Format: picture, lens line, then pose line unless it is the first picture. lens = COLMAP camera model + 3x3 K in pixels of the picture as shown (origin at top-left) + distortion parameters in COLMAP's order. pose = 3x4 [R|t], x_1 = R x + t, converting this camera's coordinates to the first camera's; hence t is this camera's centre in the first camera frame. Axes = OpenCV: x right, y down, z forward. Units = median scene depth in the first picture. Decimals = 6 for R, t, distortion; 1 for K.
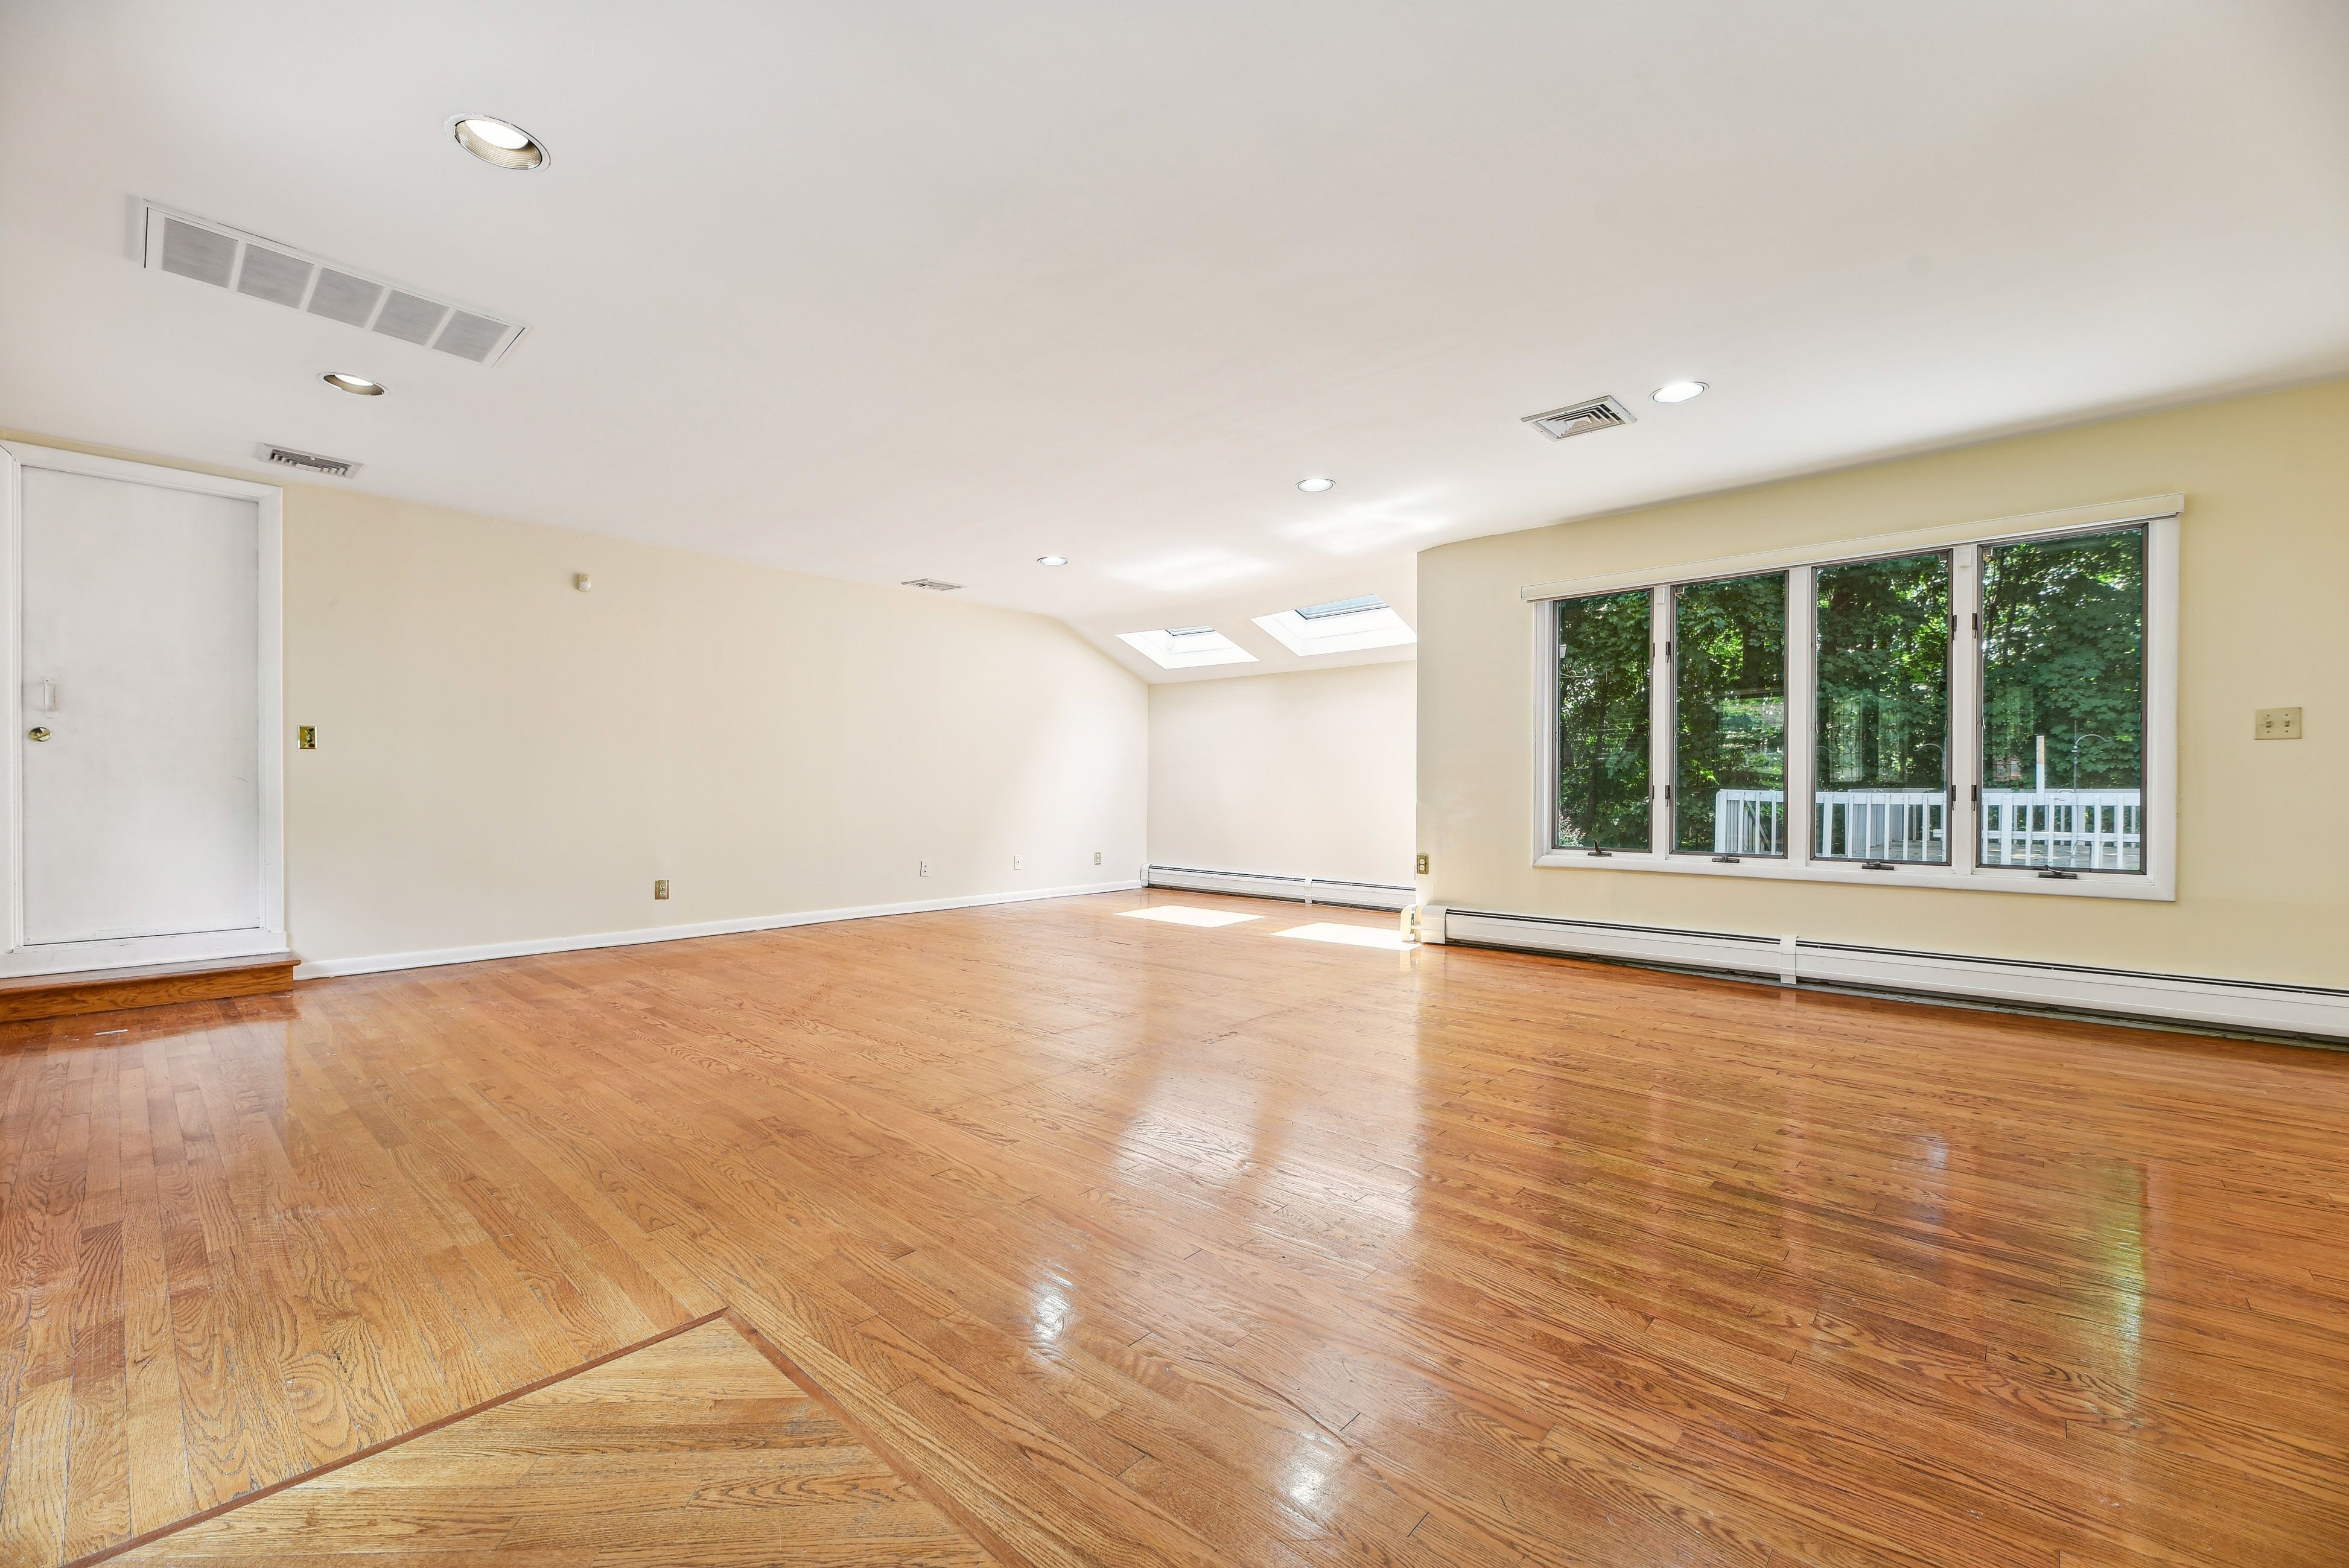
lens RADIAL K [[969.8, 0, 1158.5], [0, 969.8, 793.0], [0, 0, 1]] dist [-0.004988, -0.000867]
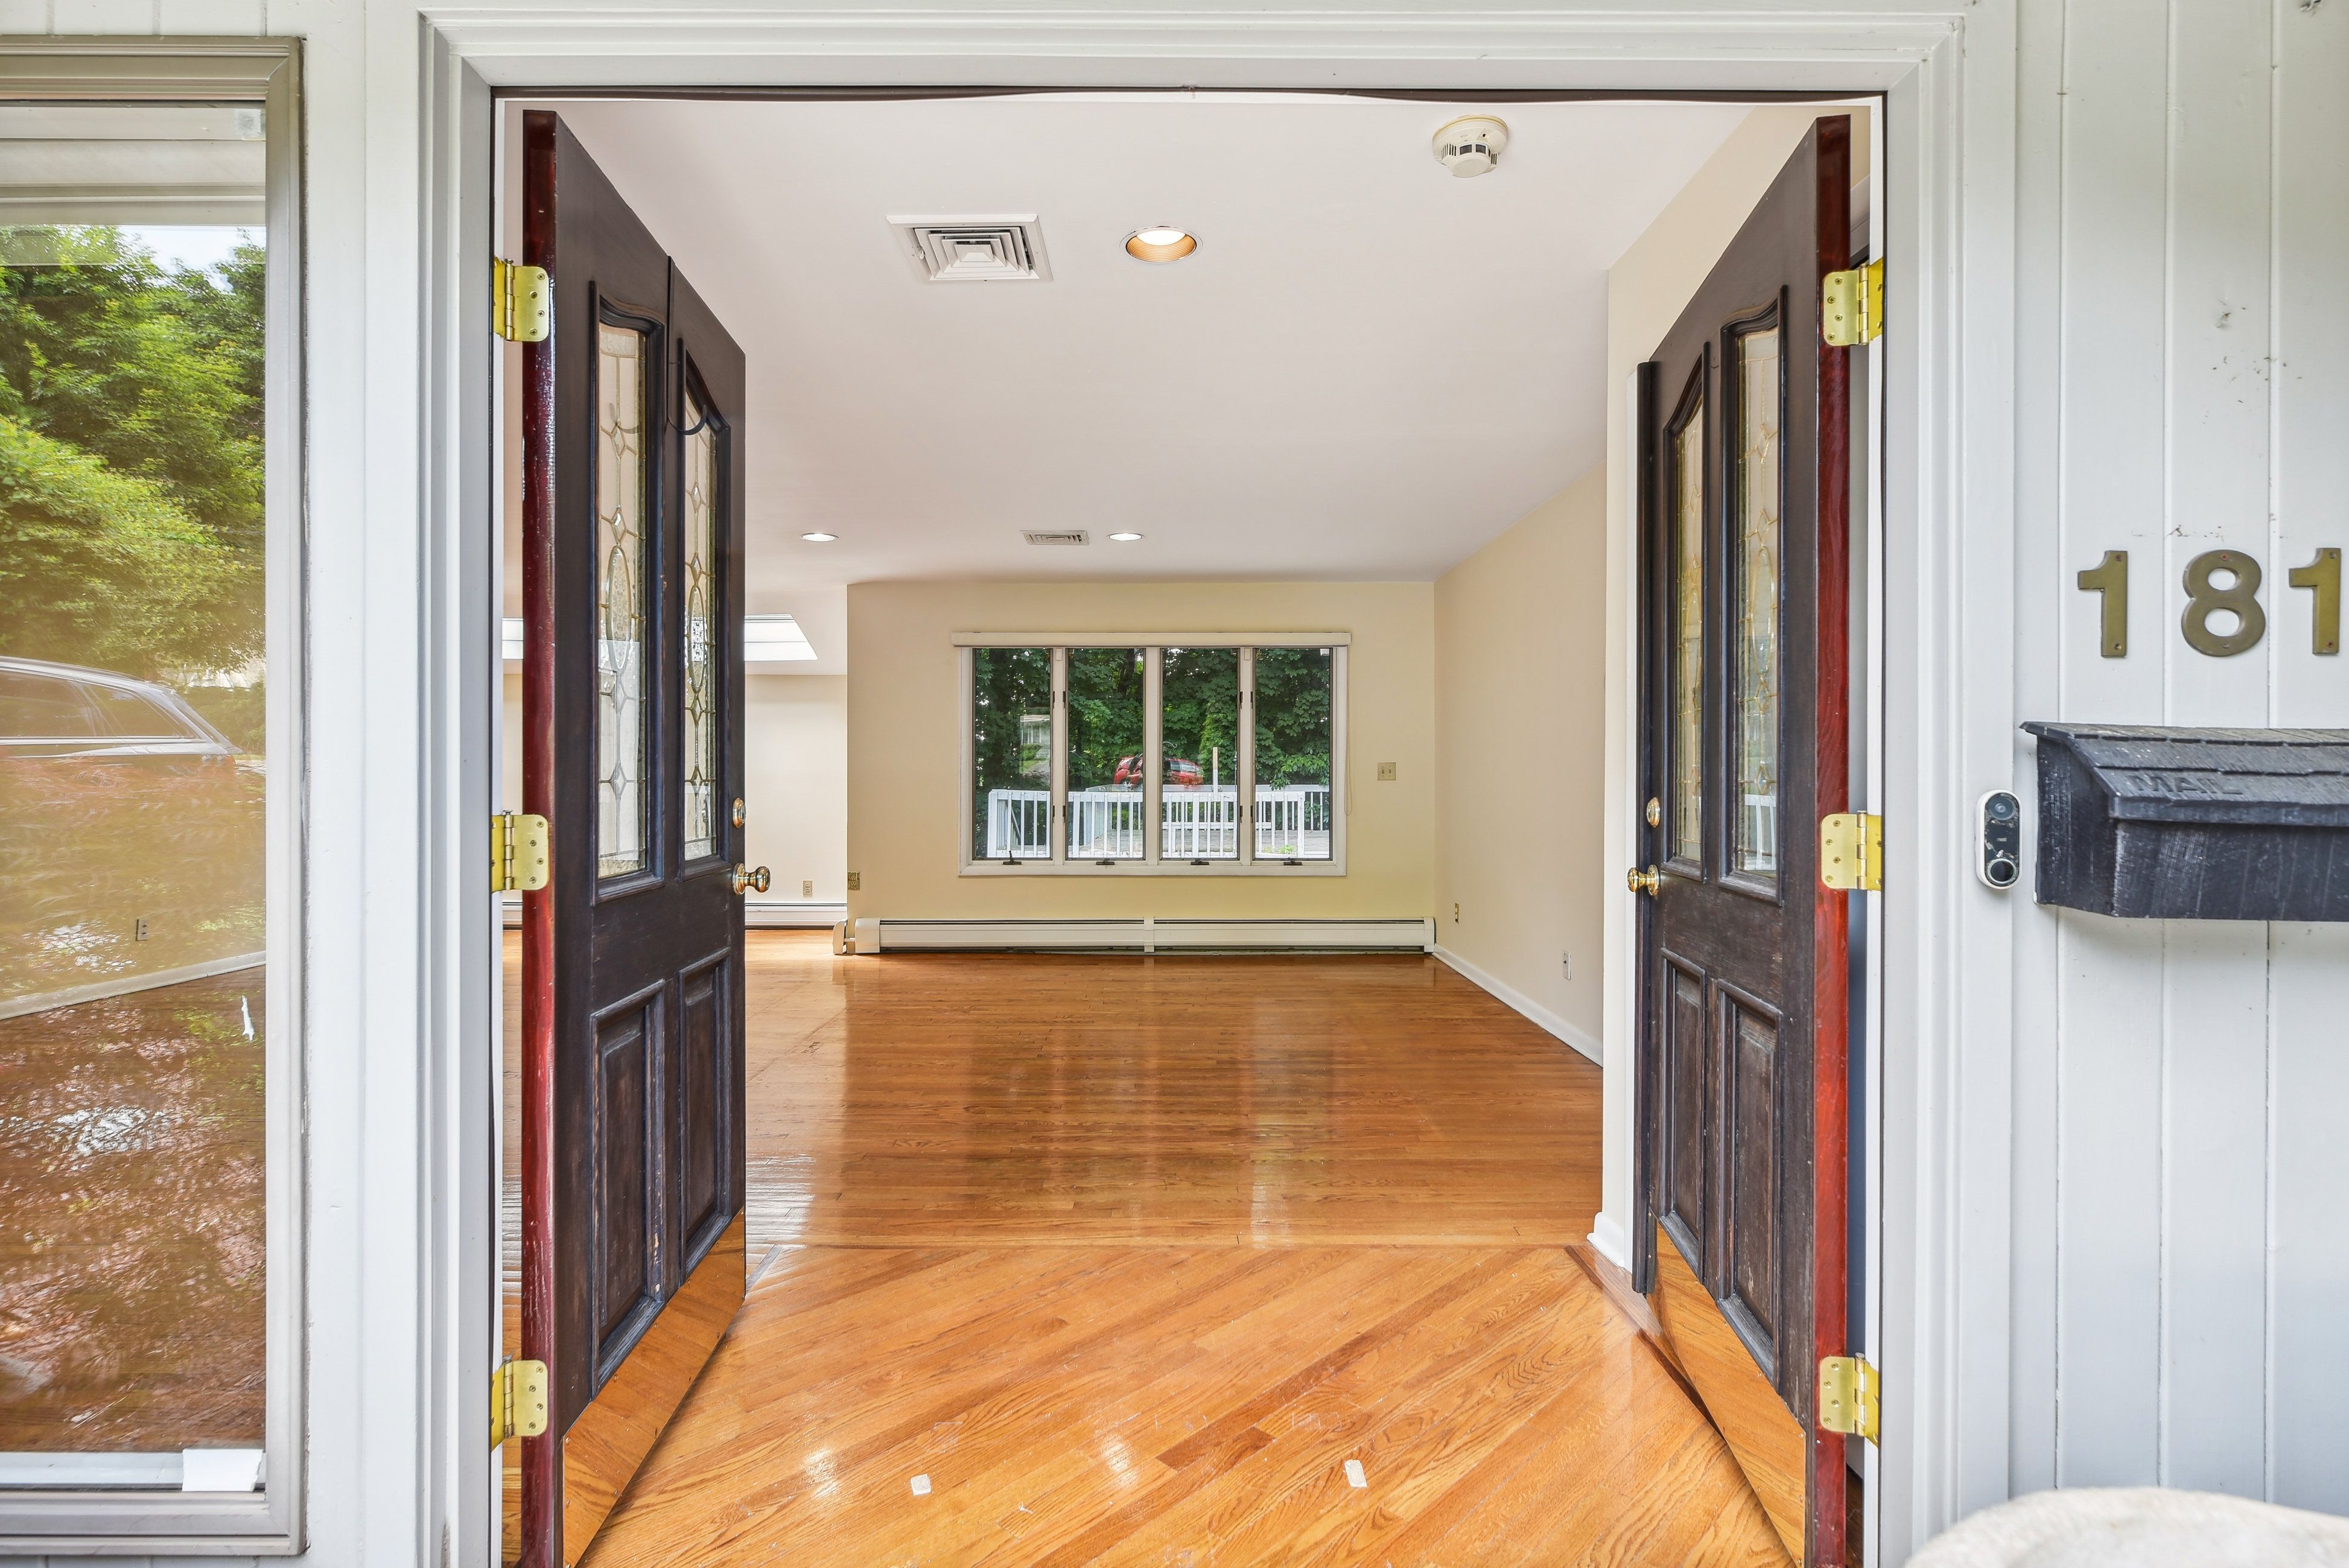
lens RADIAL K [[1212.4, 0, 1157.2], [0, 1212.4, 774.4], [0, 0, 1]] dist [0.002398, 0.000045]
pose [[0.732456, -0.004102, 0.680802, -0.452556], [0.003943, 0.999991, 0.001782, -0.050960], [-0.680803, 0.001379, 0.732466, -0.233723]]
